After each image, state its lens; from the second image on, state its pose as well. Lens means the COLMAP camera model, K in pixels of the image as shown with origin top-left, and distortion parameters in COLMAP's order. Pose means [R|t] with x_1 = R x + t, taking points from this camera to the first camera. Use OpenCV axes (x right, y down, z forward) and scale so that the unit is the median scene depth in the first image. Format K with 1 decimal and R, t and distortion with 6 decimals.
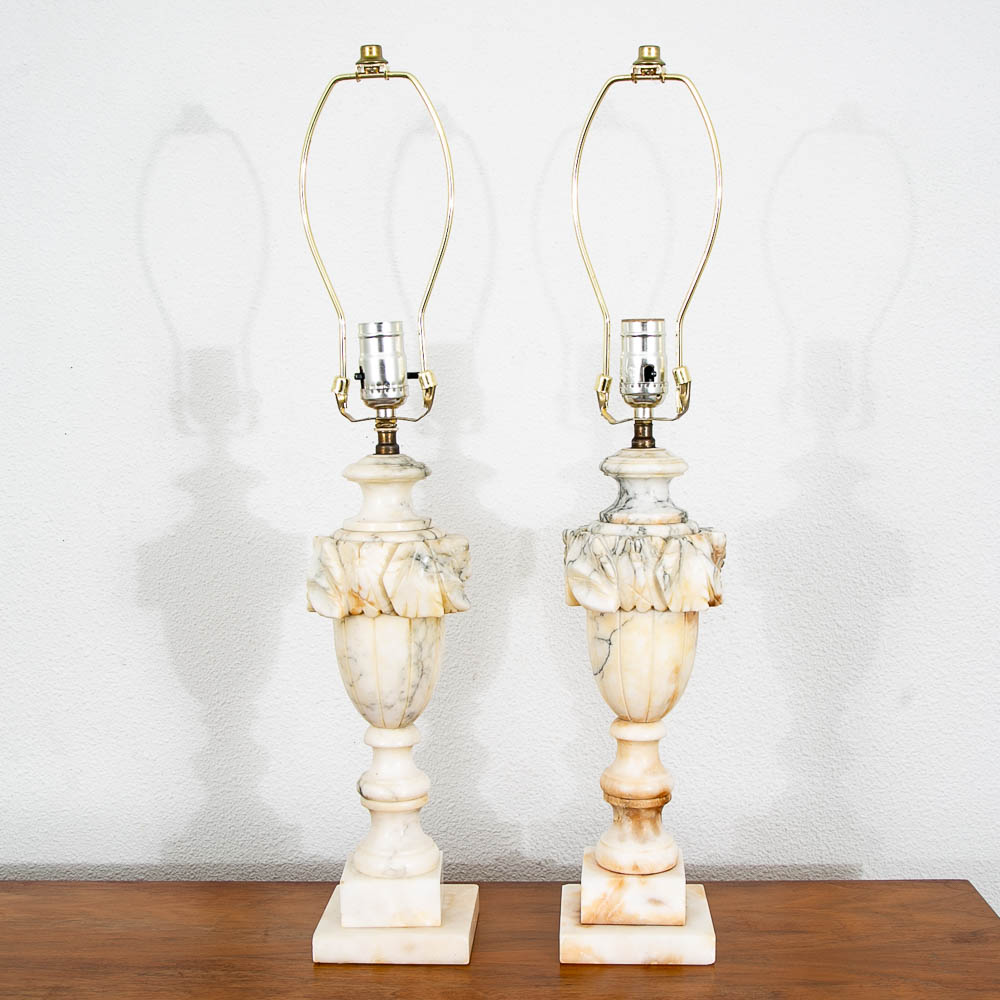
lens RADIAL K [[1683.0, 0, 500.0], [0, 1683.0, 500.0], [0, 0, 1]] dist [-0.055533, -0.094142]
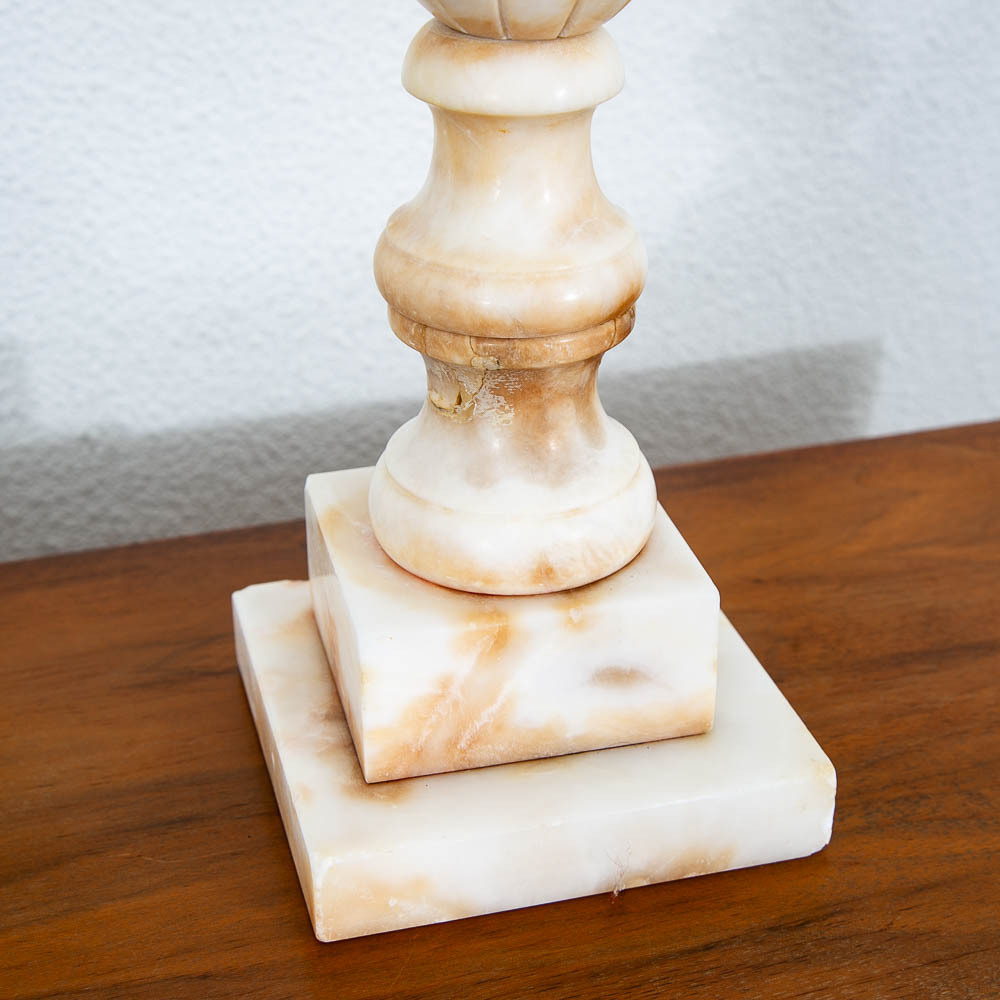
lens RADIAL K [[1900.6, 0, 500.0], [0, 1900.6, 500.0], [0, 0, 1]] dist [0.078017, 0.045379]
pose [[0.945925, -0.149594, 0.287832, -0.015359], [0.027764, 0.921396, 0.387632, 0.085028], [-0.323195, -0.358680, 0.875725, 0.729454]]
